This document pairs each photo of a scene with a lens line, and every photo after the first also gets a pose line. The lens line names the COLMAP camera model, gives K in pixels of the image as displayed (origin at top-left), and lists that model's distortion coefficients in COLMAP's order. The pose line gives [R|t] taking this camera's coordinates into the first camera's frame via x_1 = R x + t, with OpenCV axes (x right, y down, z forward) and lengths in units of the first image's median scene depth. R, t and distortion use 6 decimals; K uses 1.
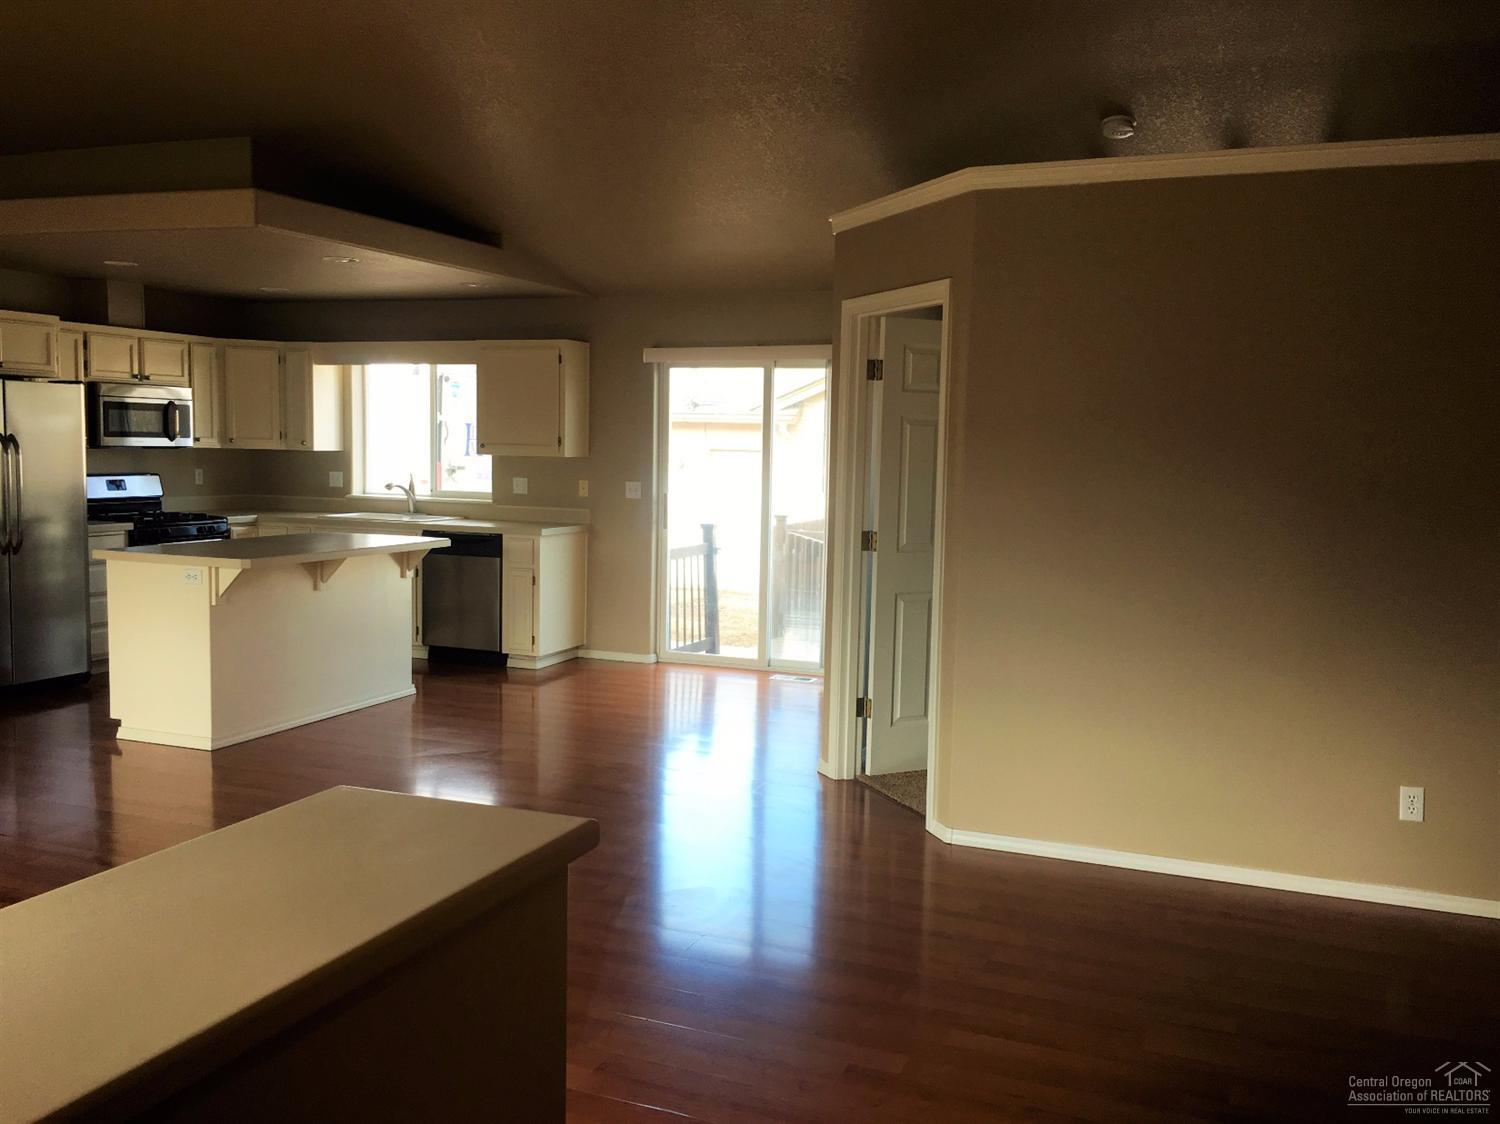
lens RADIAL K [[1314.5, 0, 750.4], [0, 1314.5, 565.7], [0, 0, 1]] dist [0.032568, 0.017772]
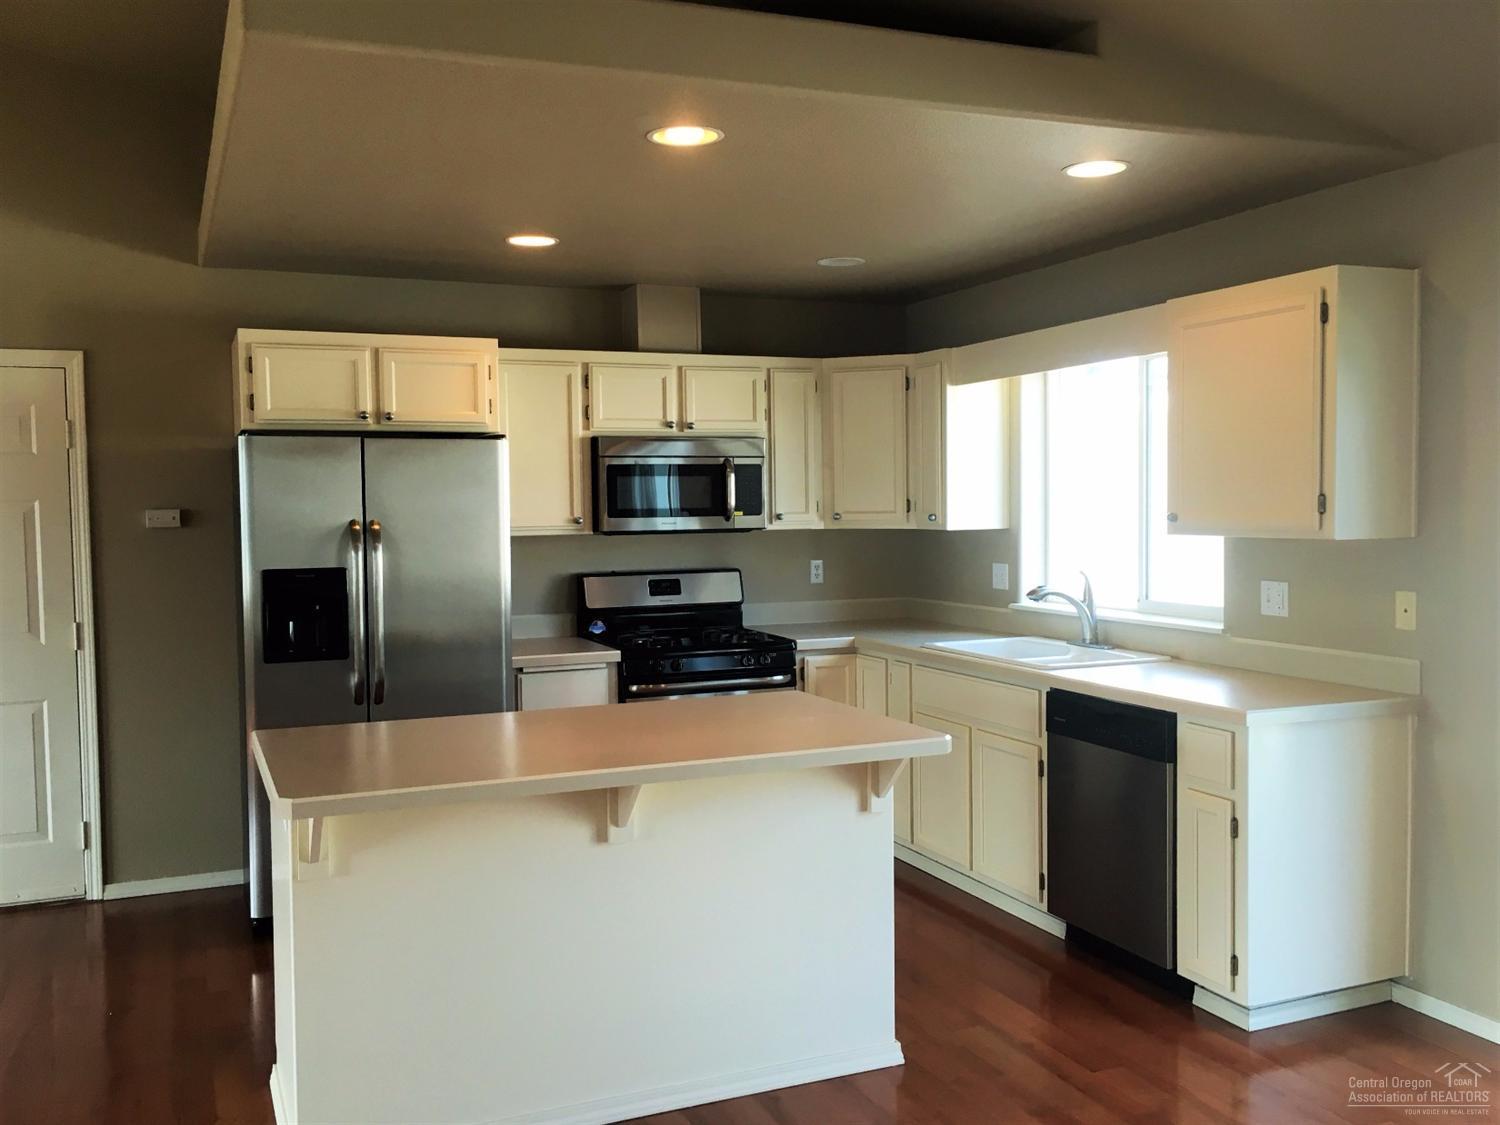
lens RADIAL K [[1314.5, 0, 753.8], [0, 1314.5, 561.8], [0, 0, 1]] dist [0.032568, 0.017772]
pose [[0.708627, 0.003627, -0.705574, 0.027013], [-0.040074, 0.998580, -0.035113, -0.050928], [0.704445, 0.053157, 0.707766, 0.543822]]
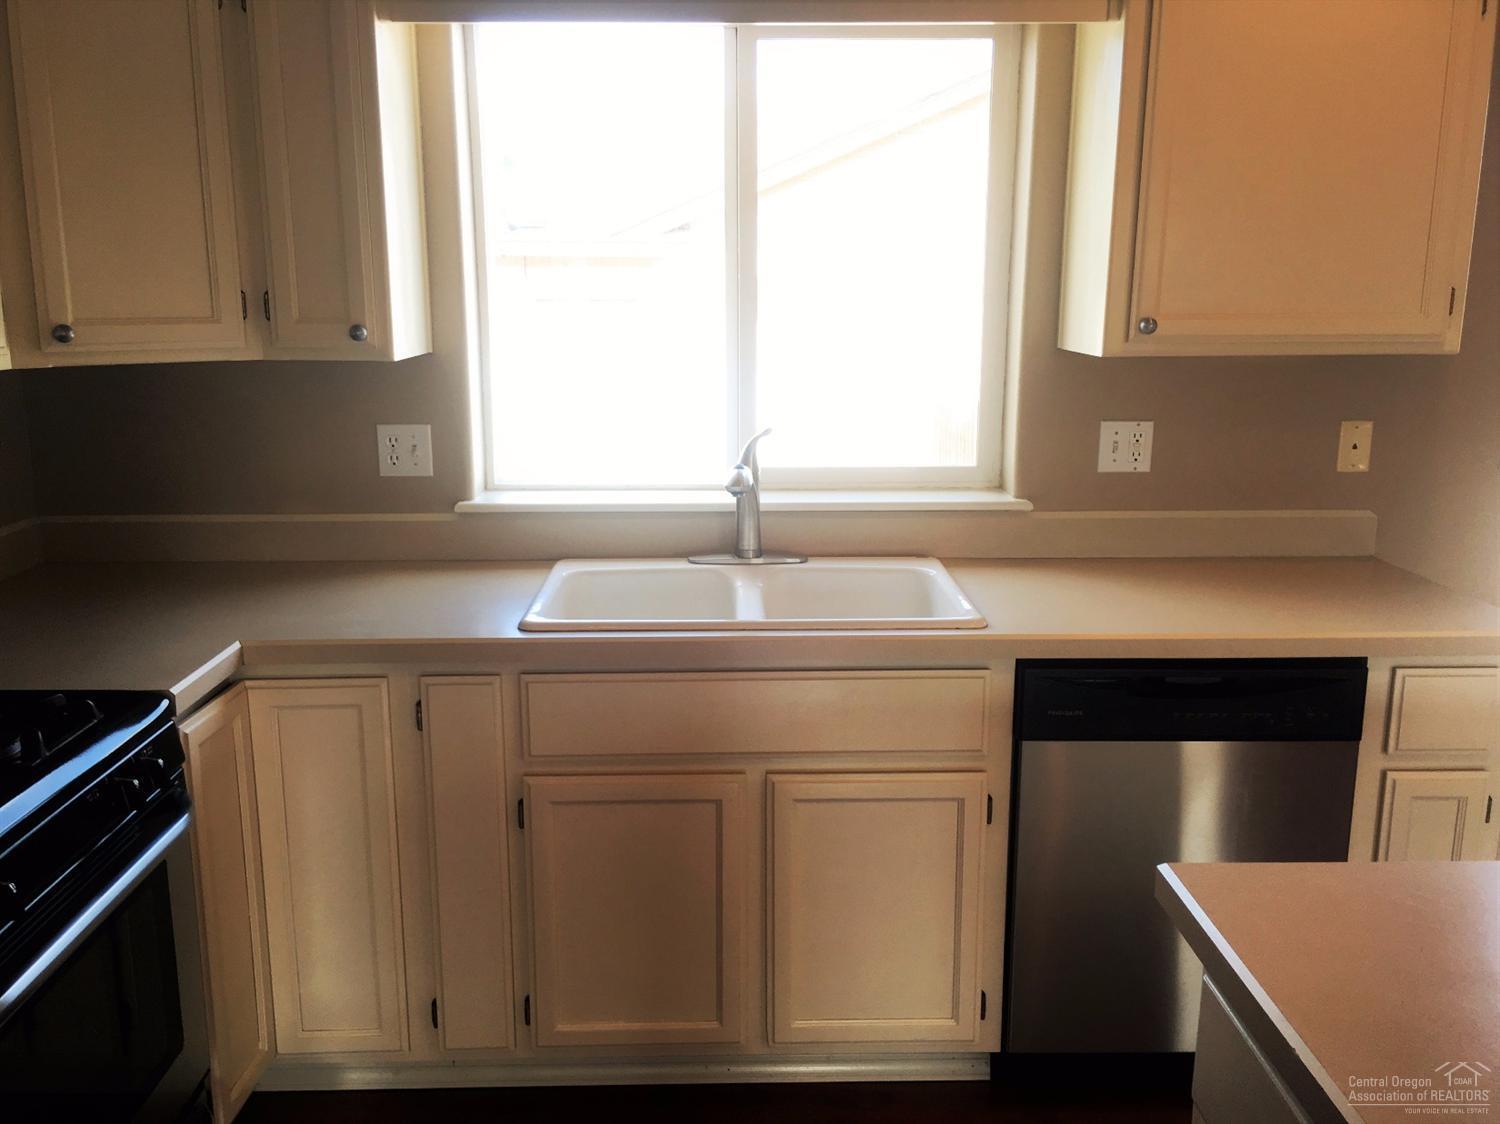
lens RADIAL K [[1314.5, 0, 753.3], [0, 1314.5, 556.2], [0, 0, 1]] dist [0.032568, 0.017772]
pose [[0.919775, -0.100093, 0.379468, -0.386125], [0.056415, 0.990608, 0.124553, -0.080717], [-0.388371, -0.093153, 0.916783, 0.757049]]
